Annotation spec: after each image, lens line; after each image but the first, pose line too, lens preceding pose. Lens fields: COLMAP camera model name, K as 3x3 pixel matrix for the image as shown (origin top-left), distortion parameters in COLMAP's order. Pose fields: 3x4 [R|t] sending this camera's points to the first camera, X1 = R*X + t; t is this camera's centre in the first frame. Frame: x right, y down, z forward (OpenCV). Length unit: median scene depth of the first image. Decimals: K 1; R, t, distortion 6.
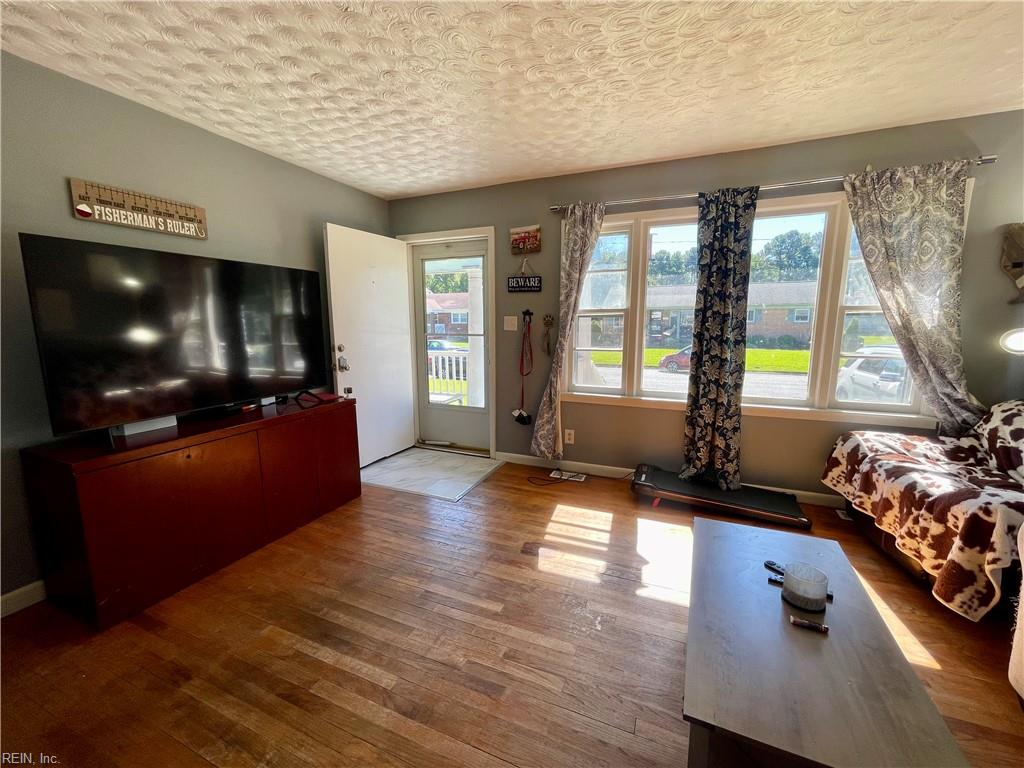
lens RADIAL K [[415.2, 0, 511.4], [0, 415.2, 387.0], [0, 0, 1]] dist [0.014791, 0.000458]
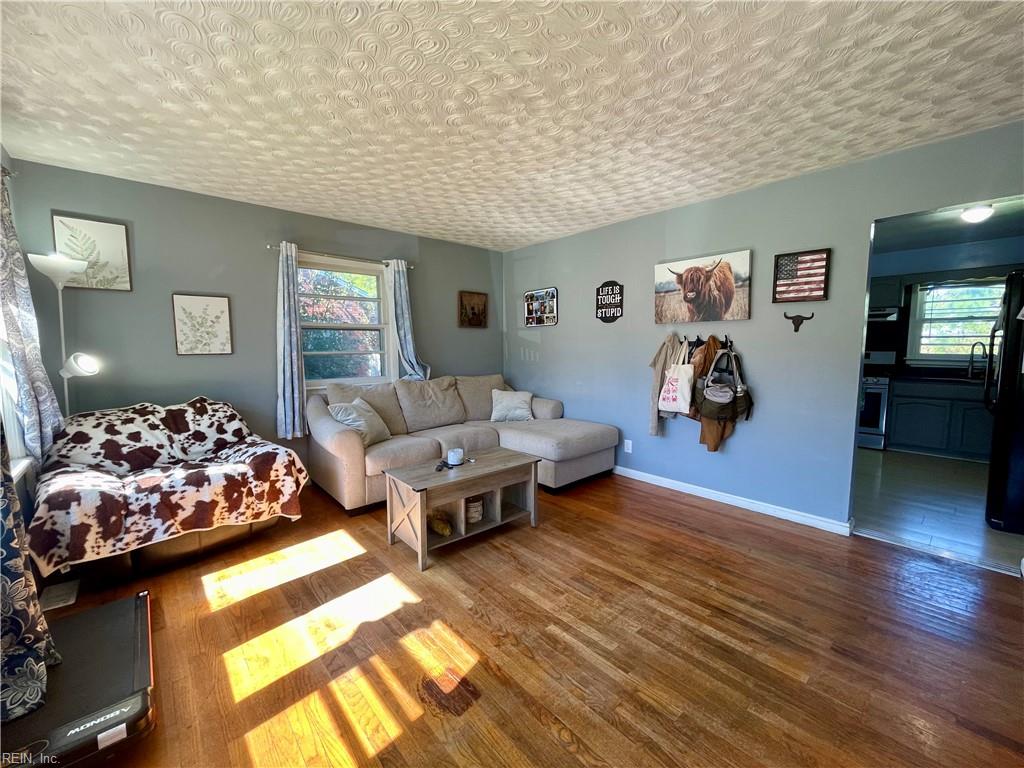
lens RADIAL K [[415.2, 0, 515.6], [0, 415.2, 383.5], [0, 0, 1]] dist [0.014791, 0.000458]
pose [[-0.909799, -0.027689, 0.414125, -0.315373], [0.073565, 0.971216, 0.226554, -0.239044], [-0.408478, 0.236584, -0.881575, 1.601154]]
